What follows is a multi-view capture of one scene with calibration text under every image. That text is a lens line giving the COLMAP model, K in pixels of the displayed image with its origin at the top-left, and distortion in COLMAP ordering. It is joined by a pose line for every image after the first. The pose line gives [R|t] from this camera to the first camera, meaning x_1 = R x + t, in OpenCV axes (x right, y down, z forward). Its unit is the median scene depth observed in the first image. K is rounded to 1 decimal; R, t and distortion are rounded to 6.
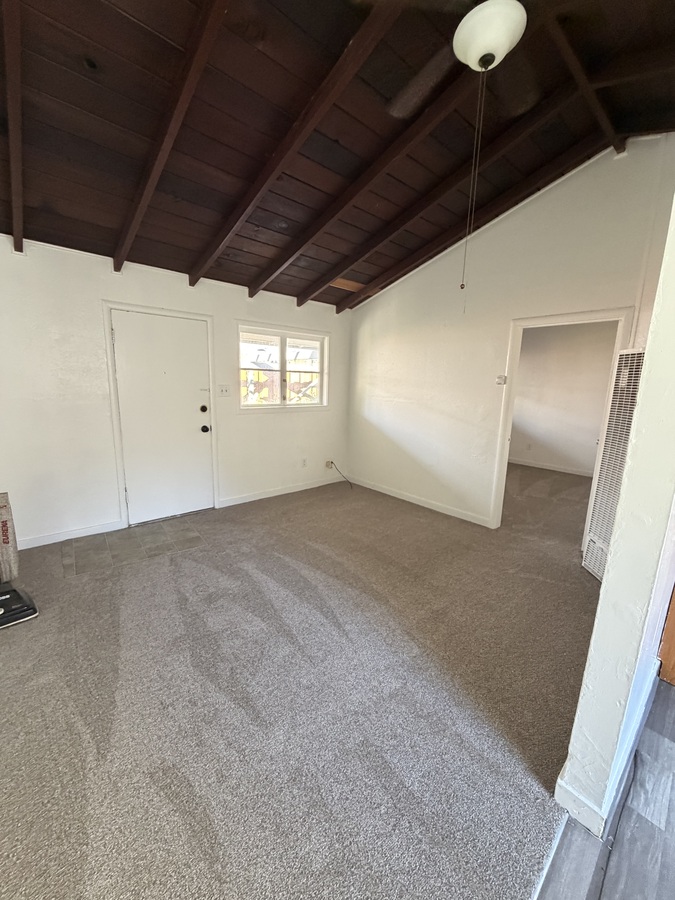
lens RADIAL K [[360.0, 0, 338.1], [0, 360.0, 448.4], [0, 0, 1]] dist [0.000762, 0.000139]
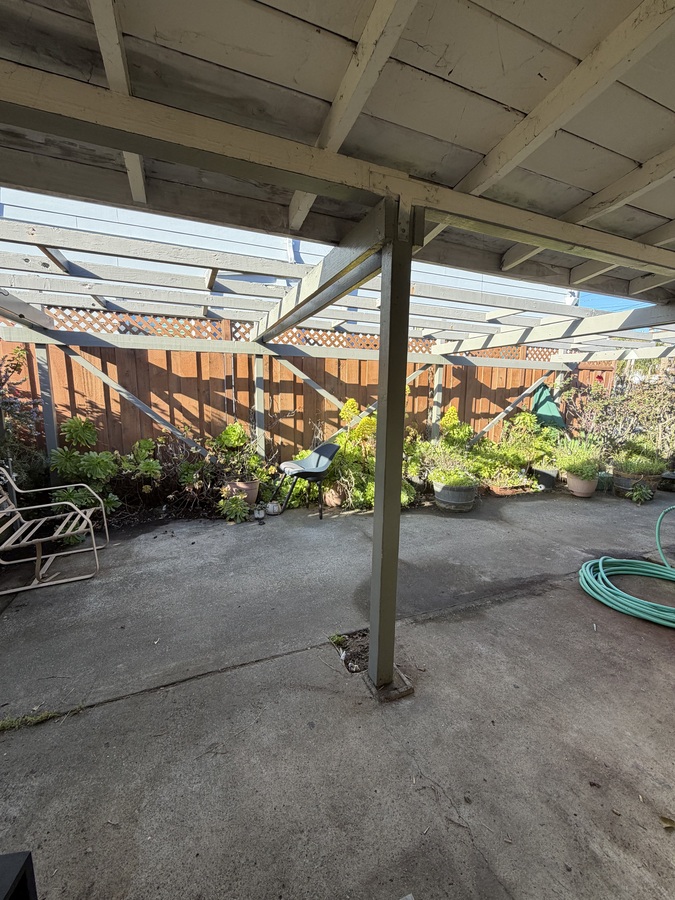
lens RADIAL K [[360.0, 0, 338.1], [0, 360.0, 448.4], [0, 0, 1]] dist [0.000762, 0.000139]
pose [[0.944873, 0.037831, -0.325246, -0.468892], [-0.047274, 0.998658, -0.021175, -0.138433], [0.324008, 0.035383, 0.945392, 0.858819]]
